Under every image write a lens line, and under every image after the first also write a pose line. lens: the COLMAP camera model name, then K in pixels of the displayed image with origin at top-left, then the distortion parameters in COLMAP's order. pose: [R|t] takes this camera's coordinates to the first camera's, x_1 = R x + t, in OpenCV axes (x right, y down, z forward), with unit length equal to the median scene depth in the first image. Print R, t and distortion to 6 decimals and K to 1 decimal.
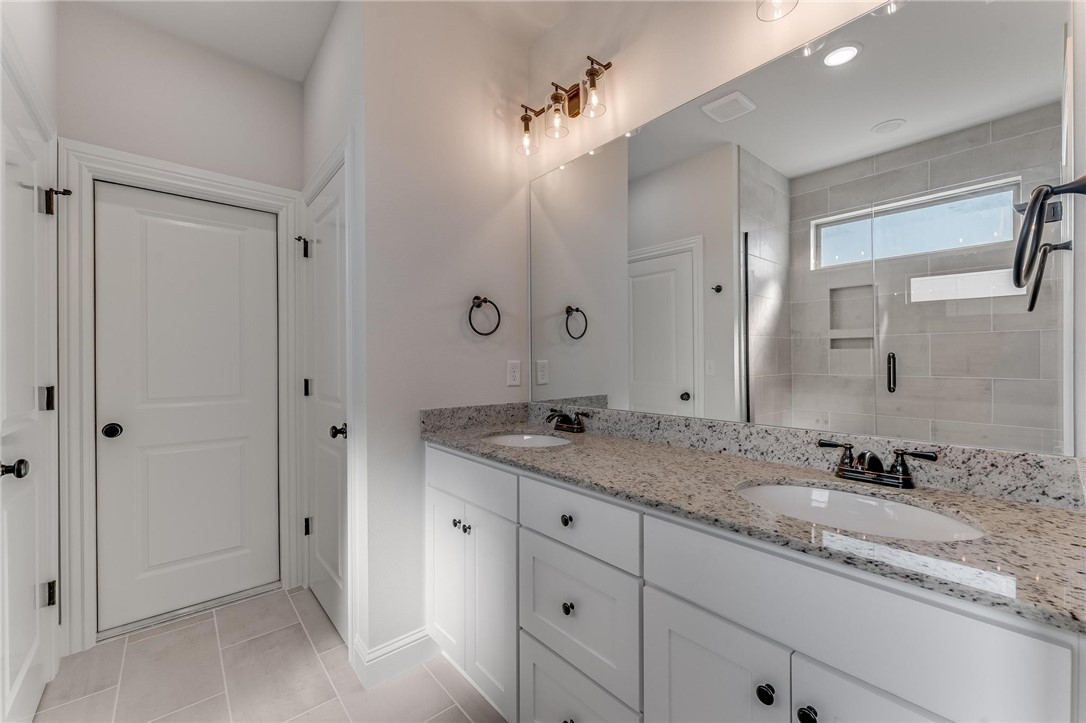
lens RADIAL K [[431.8, 0, 539.7], [0, 431.8, 363.9], [0, 0, 1]] dist [-0.001131, -0.000028]
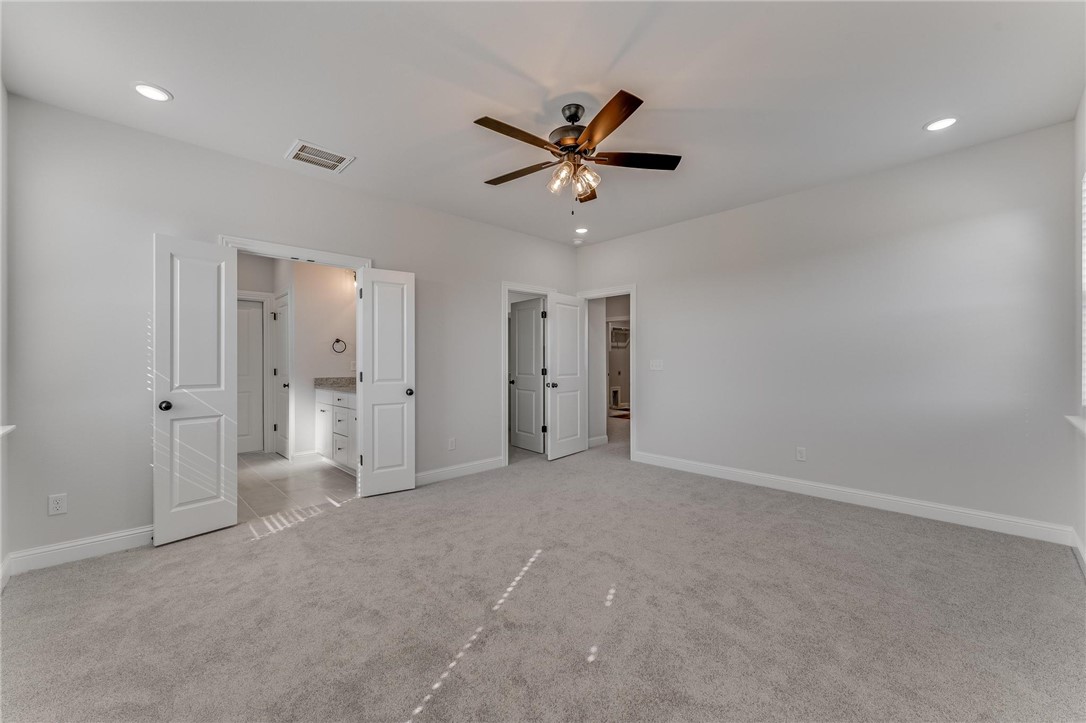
lens RADIAL K [[431.8, 0, 543.9], [0, 431.8, 358.1], [0, 0, 1]] dist [-0.001131, -0.000028]
pose [[0.998328, -0.002598, 0.057743, 1.131469], [0.003120, 0.999955, -0.008952, 0.000621], [-0.057717, 0.009117, 0.998291, -2.063299]]
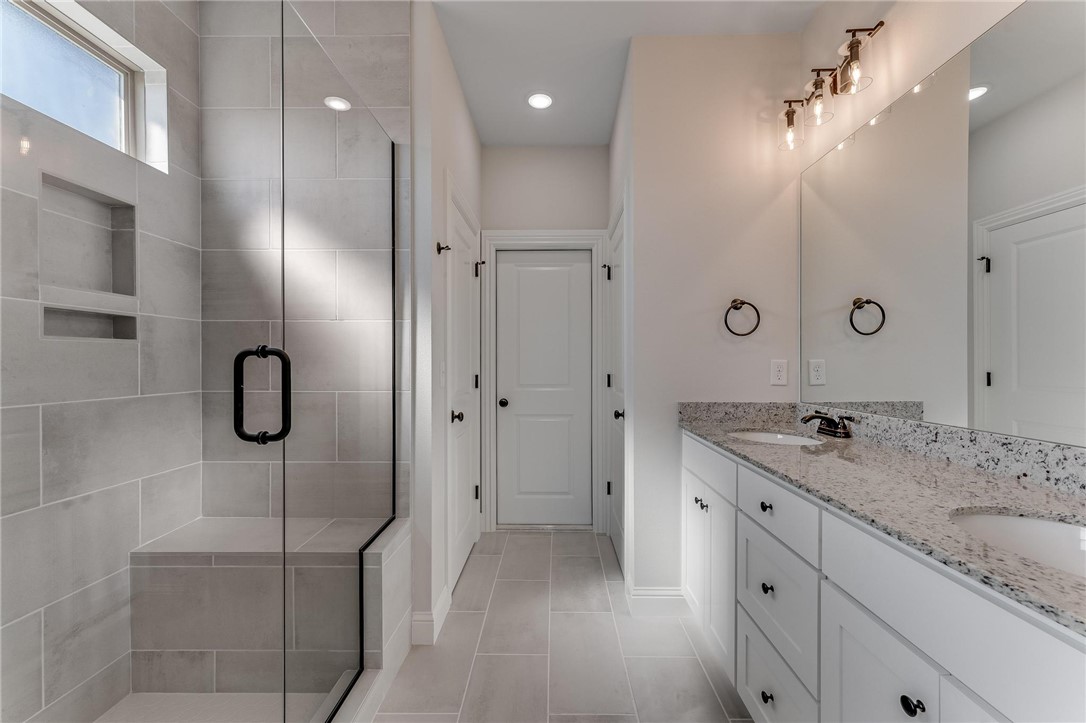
lens RADIAL K [[431.8, 0, 543.8], [0, 431.8, 365.5], [0, 0, 1]] dist [-0.001131, -0.000028]
pose [[0.738987, 0.008218, -0.673670, 0.240706], [-0.004536, 0.999964, 0.007223, 0.000842], [0.673705, -0.002282, 0.738997, -0.112076]]
